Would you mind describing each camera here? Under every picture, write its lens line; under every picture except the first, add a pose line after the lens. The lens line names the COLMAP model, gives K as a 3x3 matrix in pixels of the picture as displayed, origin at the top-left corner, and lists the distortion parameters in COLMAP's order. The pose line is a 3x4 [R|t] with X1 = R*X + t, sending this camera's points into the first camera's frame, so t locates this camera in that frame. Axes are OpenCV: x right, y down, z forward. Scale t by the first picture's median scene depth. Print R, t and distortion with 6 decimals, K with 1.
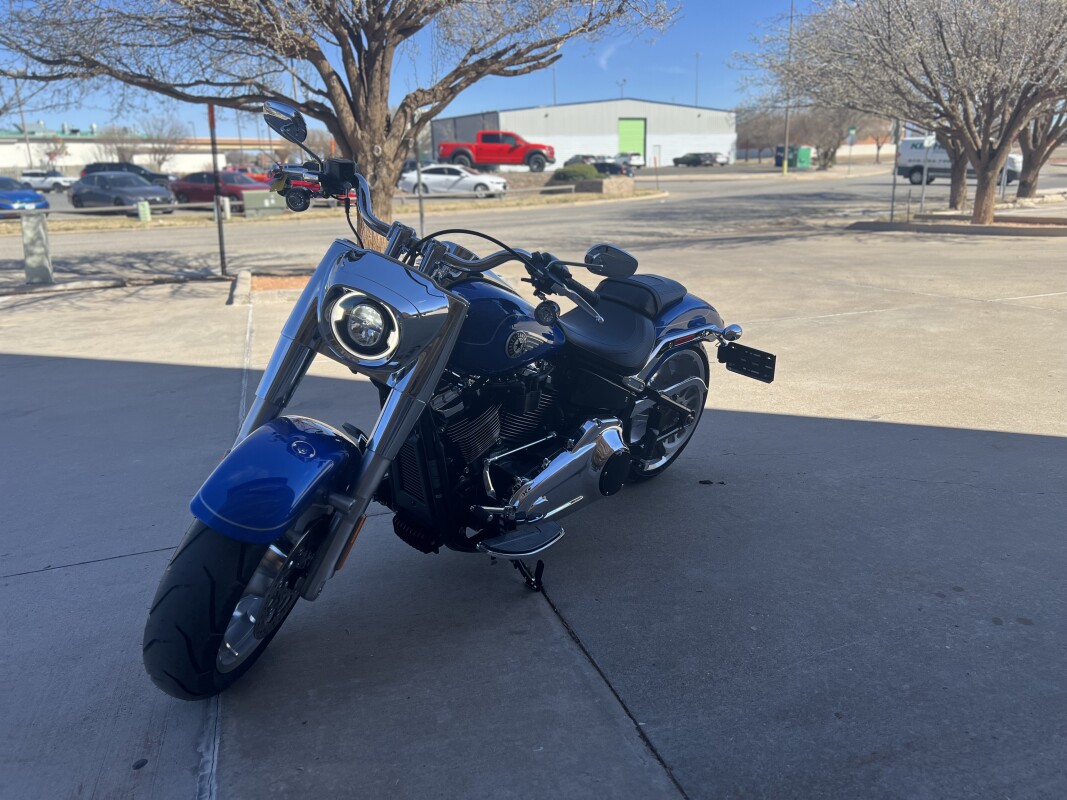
lens RADIAL K [[807.3, 0, 541.3], [0, 807.3, 398.9], [0, 0, 1]] dist [0.045725, -0.051943]
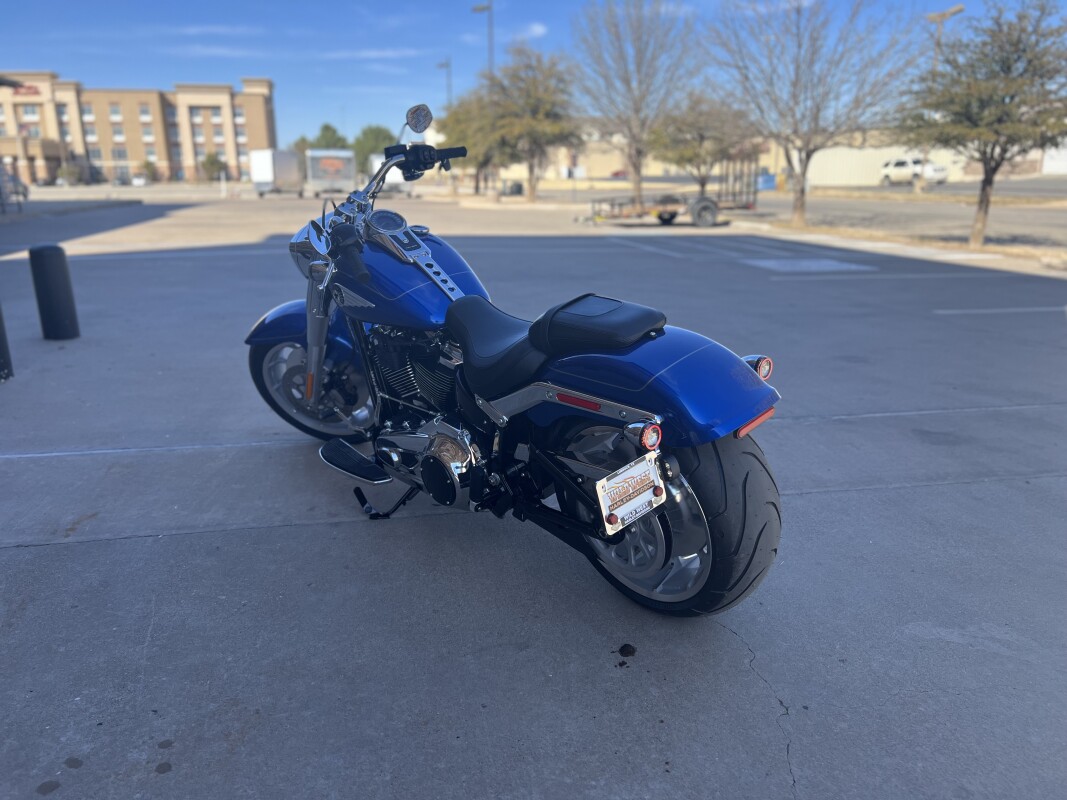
lens RADIAL K [[807.3, 0, 533.6], [0, 807.3, 397.7], [0, 0, 1]] dist [0.045725, -0.051943]
pose [[-0.110818, 0.294703, -0.949141, 0.191714], [-0.263608, 0.912101, 0.313980, -0.065069], [0.958243, 0.284996, -0.023392, 0.225674]]
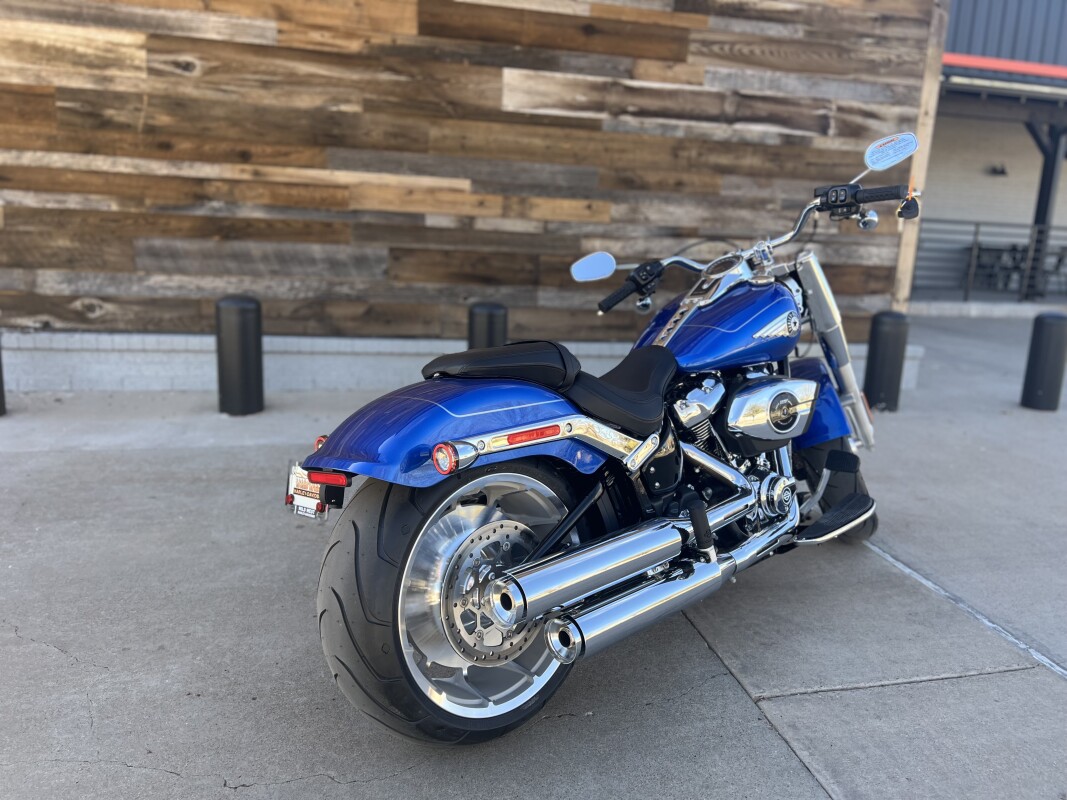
lens RADIAL K [[807.3, 0, 539.4], [0, 807.3, 403.4], [0, 0, 1]] dist [0.045725, -0.051943]
pose [[-0.995869, -0.032823, 0.084656, 0.009446], [0.010561, 0.884171, 0.467044, -0.092928], [-0.090181, 0.466009, -0.880172, 0.361267]]
